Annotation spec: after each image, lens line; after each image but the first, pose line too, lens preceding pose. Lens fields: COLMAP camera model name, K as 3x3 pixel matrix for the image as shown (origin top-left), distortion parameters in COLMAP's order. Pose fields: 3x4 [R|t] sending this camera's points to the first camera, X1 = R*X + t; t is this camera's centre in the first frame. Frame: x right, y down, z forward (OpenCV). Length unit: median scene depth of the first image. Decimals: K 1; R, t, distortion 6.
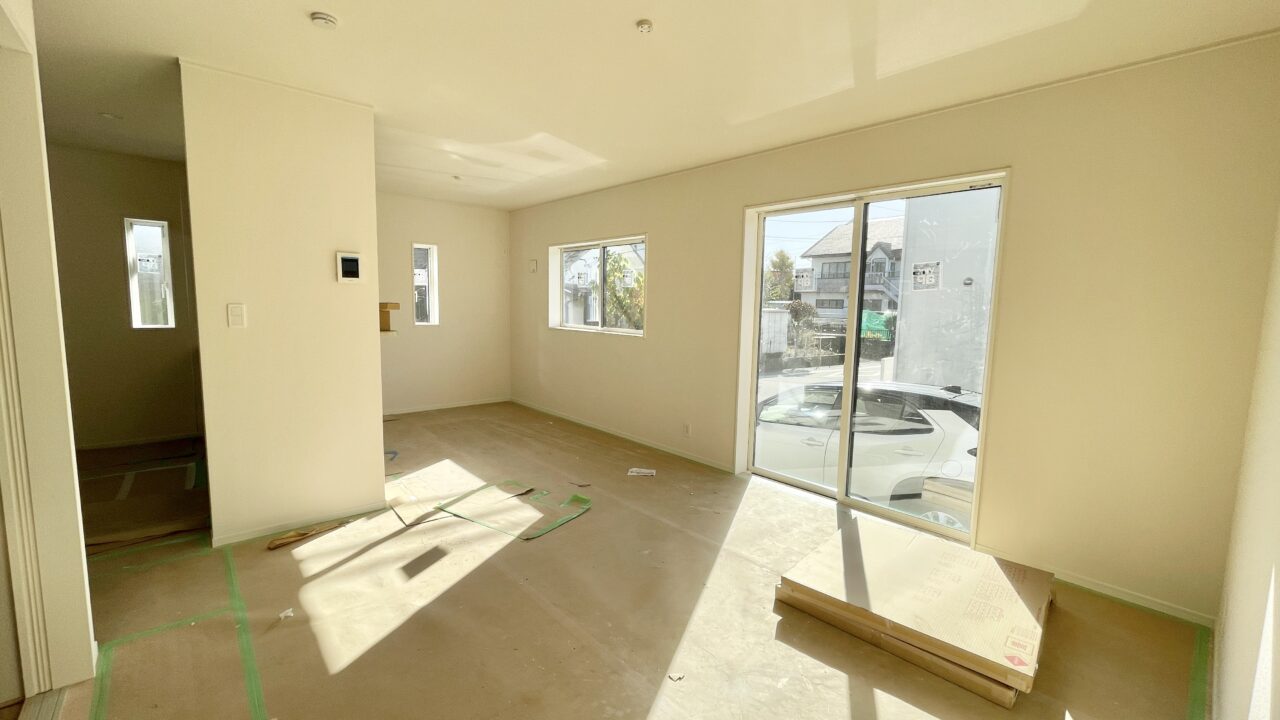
lens RADIAL K [[516.2, 0, 636.6], [0, 516.2, 363.4], [0, 0, 1]] dist [-0.002856, -0.000105]
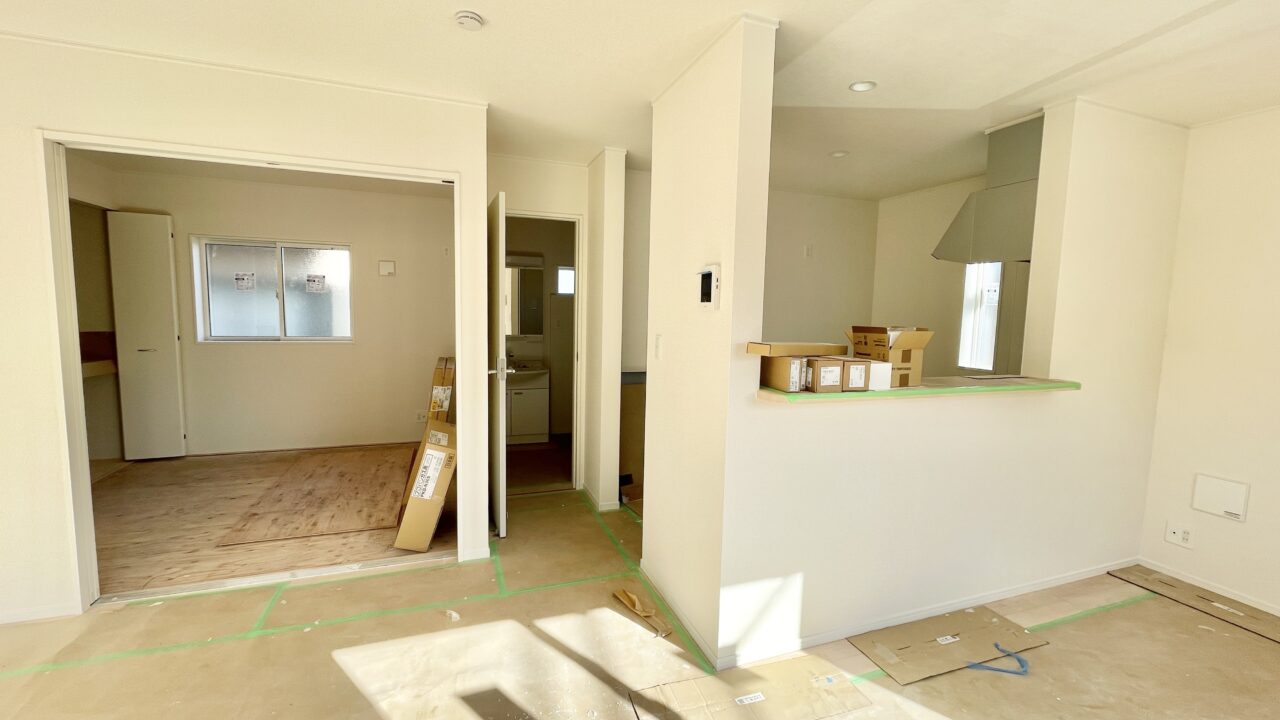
lens RADIAL K [[516.2, 0, 639.0], [0, 516.2, 359.9], [0, 0, 1]] dist [-0.002856, -0.000105]
pose [[-0.360698, 0.059411, -0.930789, 0.103738], [-0.142416, 0.982758, 0.117917, -0.147180], [0.921746, 0.175091, -0.346018, 1.080489]]
